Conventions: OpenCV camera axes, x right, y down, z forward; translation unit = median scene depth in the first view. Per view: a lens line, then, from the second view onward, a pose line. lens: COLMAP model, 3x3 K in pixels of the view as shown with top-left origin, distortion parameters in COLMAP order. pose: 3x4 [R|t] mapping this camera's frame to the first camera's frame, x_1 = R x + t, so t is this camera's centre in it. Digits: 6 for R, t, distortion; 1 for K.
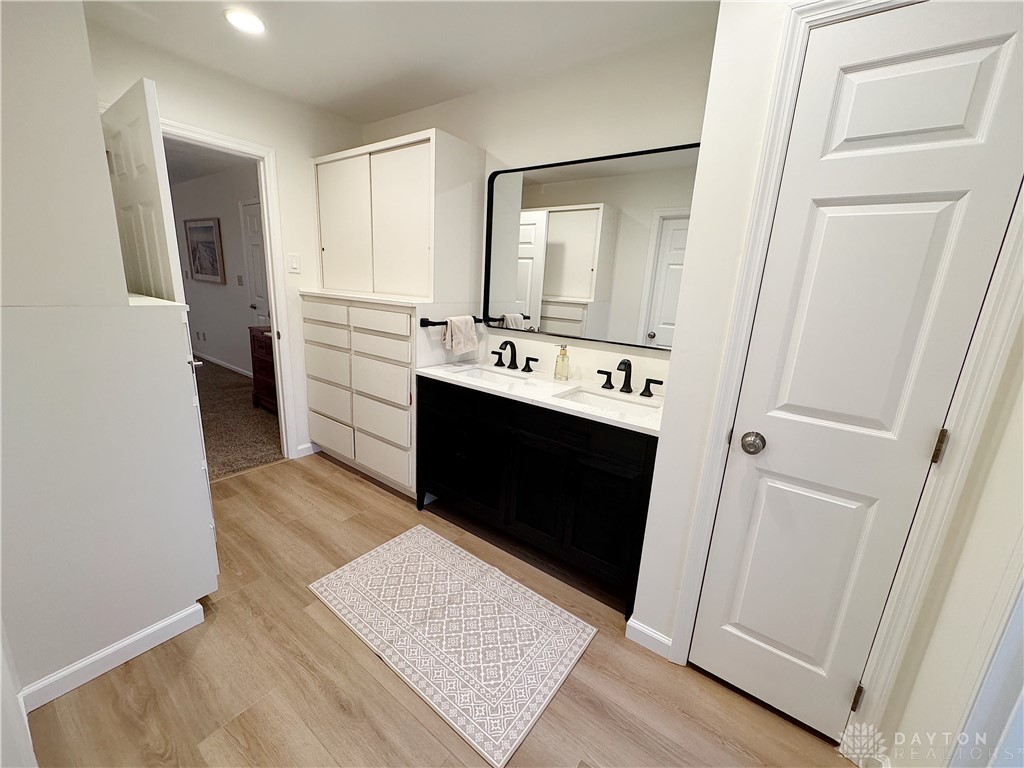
lens RADIAL K [[407.4, 0, 512.0], [0, 407.4, 384.0], [0, 0, 1]] dist [0.000419, -0.000177]
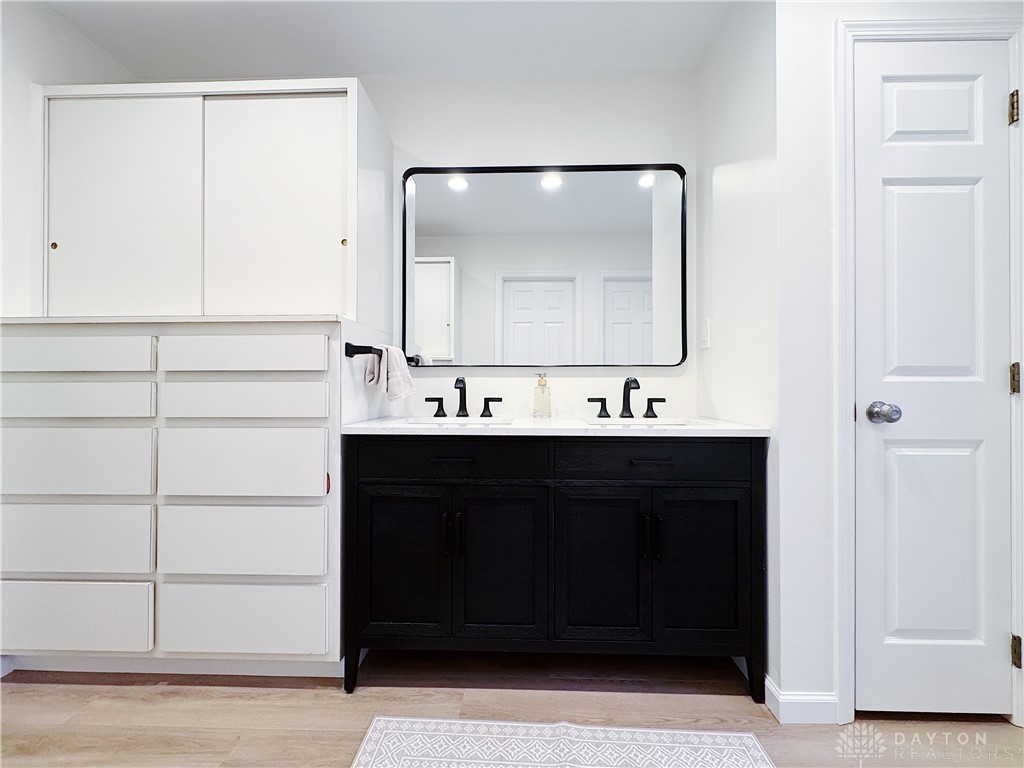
lens RADIAL K [[407.4, 0, 512.0], [0, 407.4, 384.0], [0, 0, 1]] dist [0.000419, -0.000177]
pose [[0.820309, -0.052224, 0.569531, -0.362824], [0.179761, 0.968898, -0.170069, 0.047793], [-0.542935, 0.241888, 0.804184, 0.378296]]
